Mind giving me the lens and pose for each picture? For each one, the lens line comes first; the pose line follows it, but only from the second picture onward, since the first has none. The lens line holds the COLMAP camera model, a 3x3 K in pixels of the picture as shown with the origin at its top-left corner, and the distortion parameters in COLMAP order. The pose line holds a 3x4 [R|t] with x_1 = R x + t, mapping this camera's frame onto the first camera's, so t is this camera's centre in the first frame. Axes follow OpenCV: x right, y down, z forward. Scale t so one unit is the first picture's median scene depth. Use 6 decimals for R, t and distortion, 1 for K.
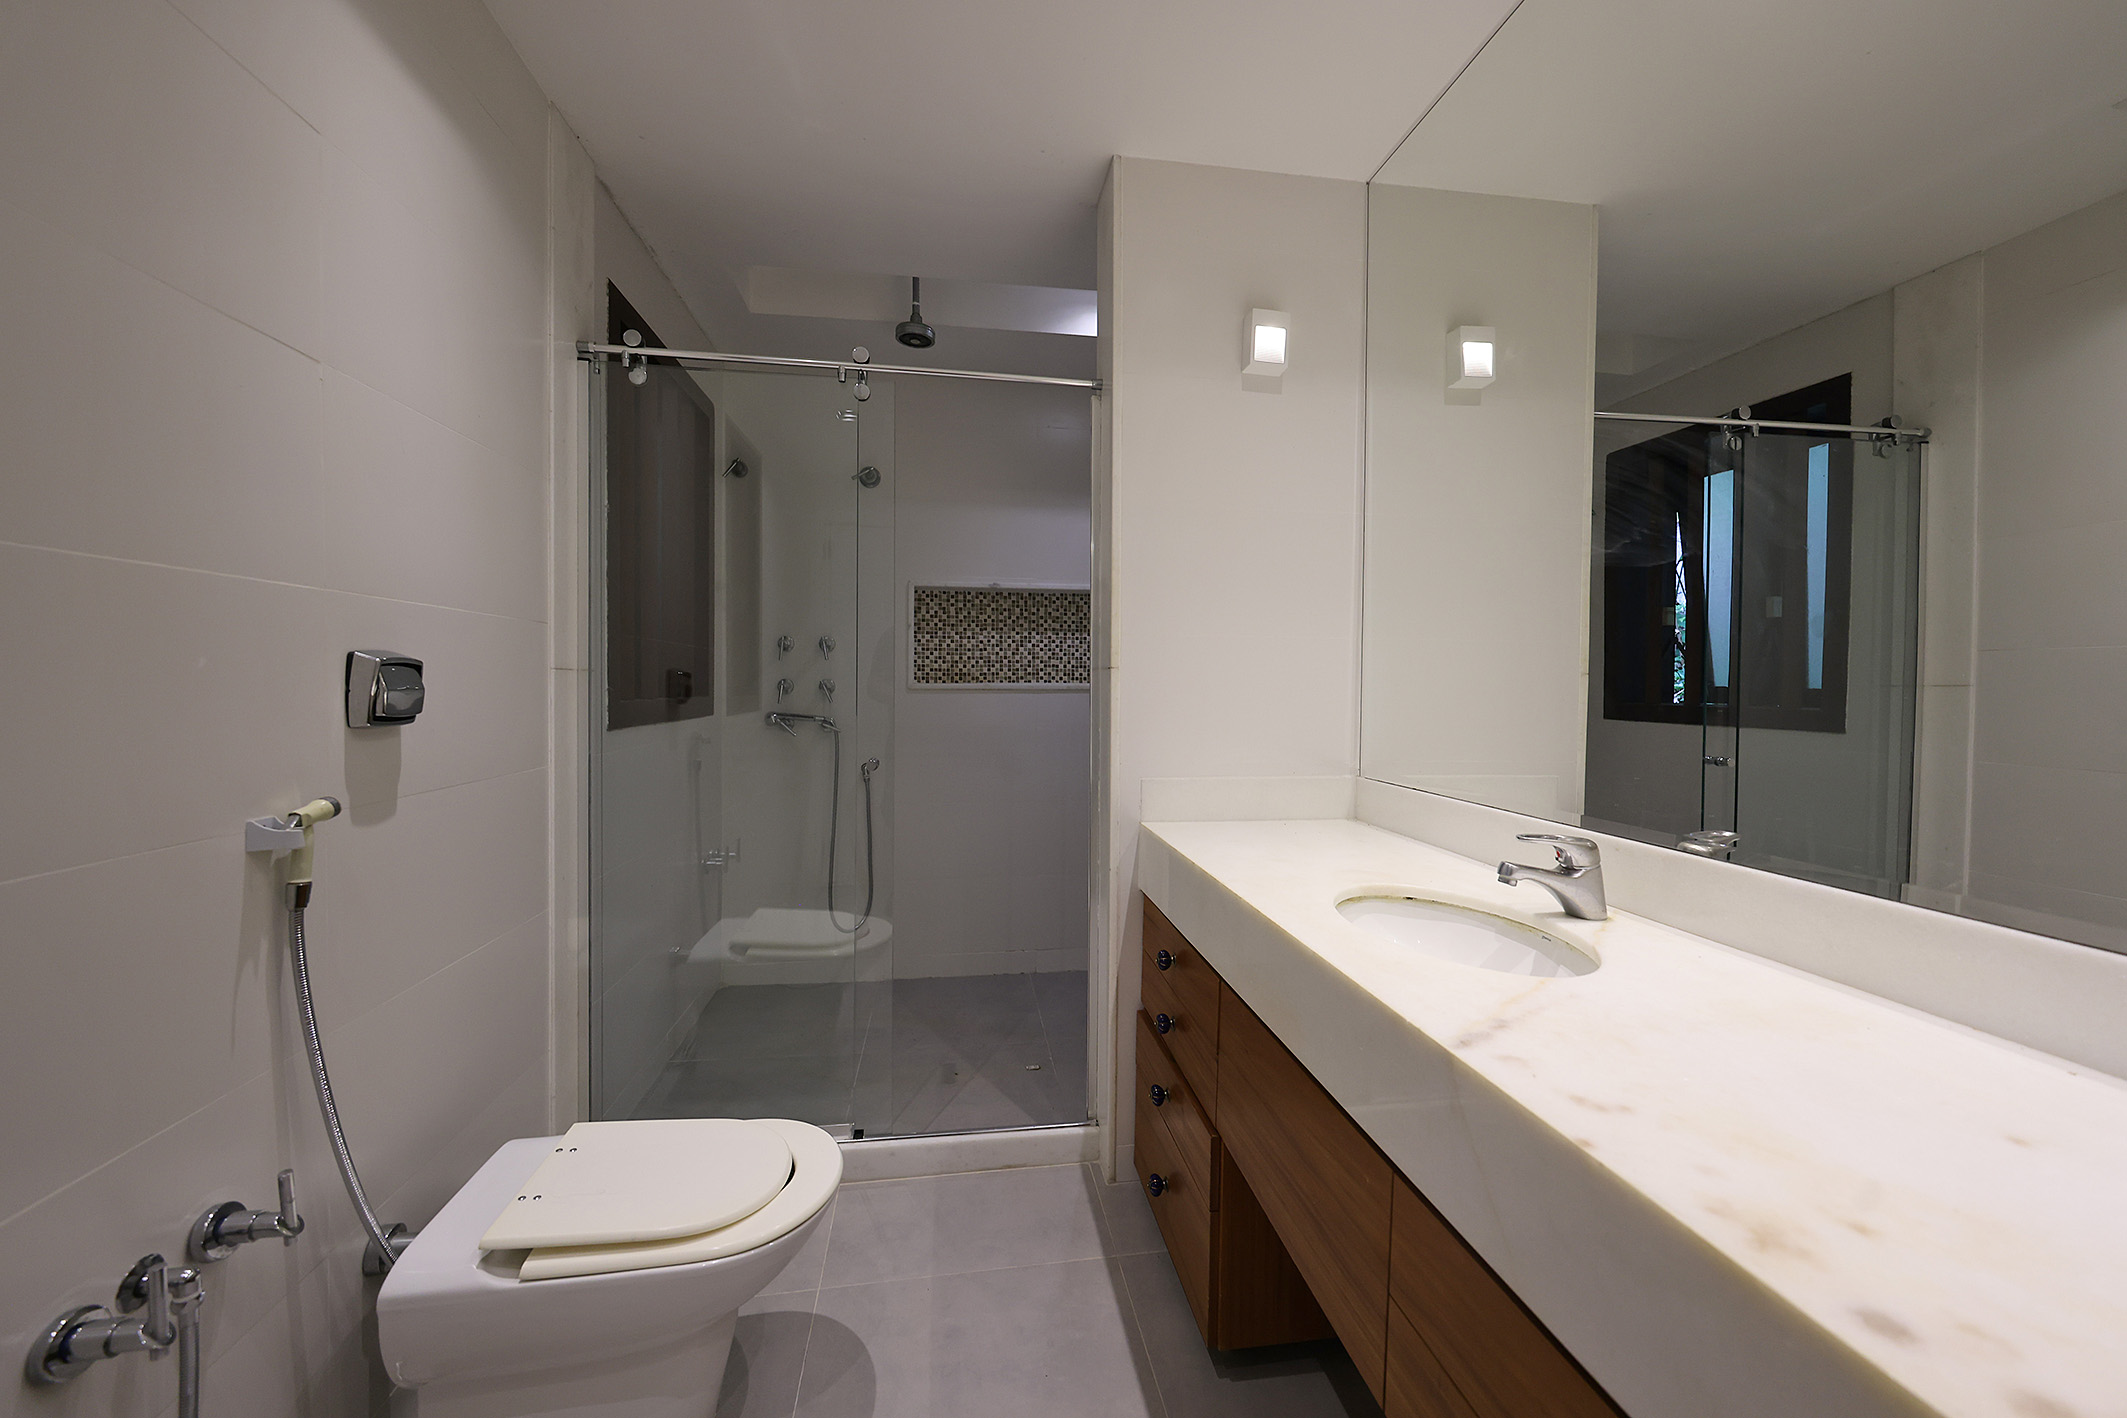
lens RADIAL K [[806.4, 0, 1063.5], [0, 806.4, 709.0], [0, 0, 1]] dist [-0.000271, -0.000012]
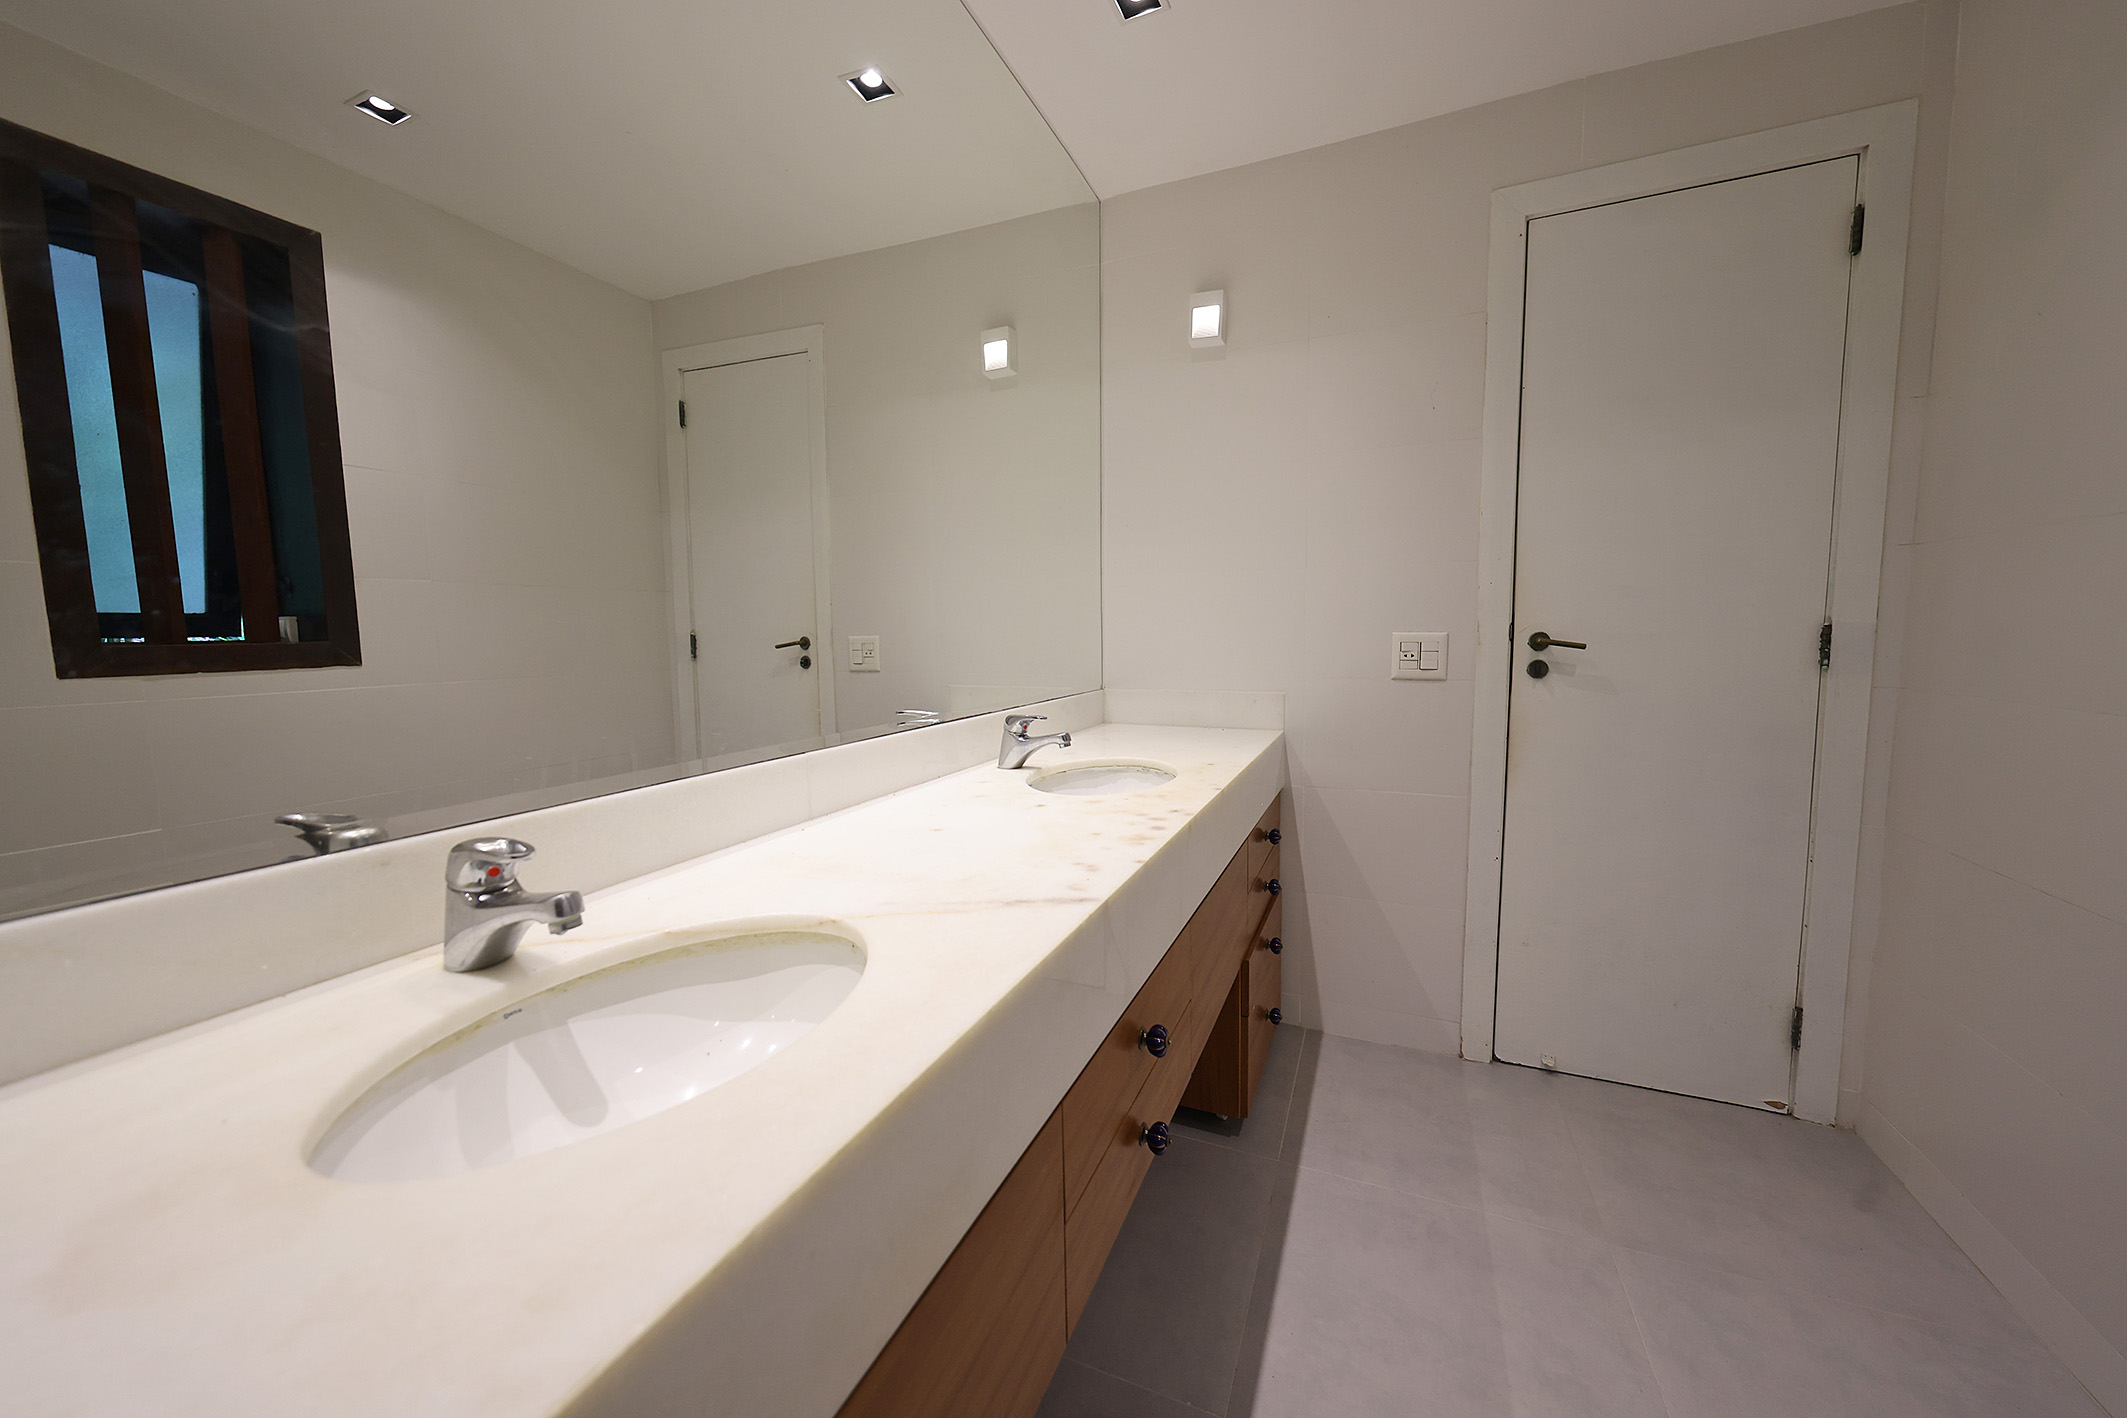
lens RADIAL K [[806.4, 0, 1063.5], [0, 806.4, 709.0], [0, 0, 1]] dist [-0.000271, -0.000012]
pose [[-0.867561, -0.054189, 0.494371, -0.040691], [0.009557, 0.992046, 0.125511, -0.007226], [-0.497240, 0.113613, -0.860142, 1.865188]]
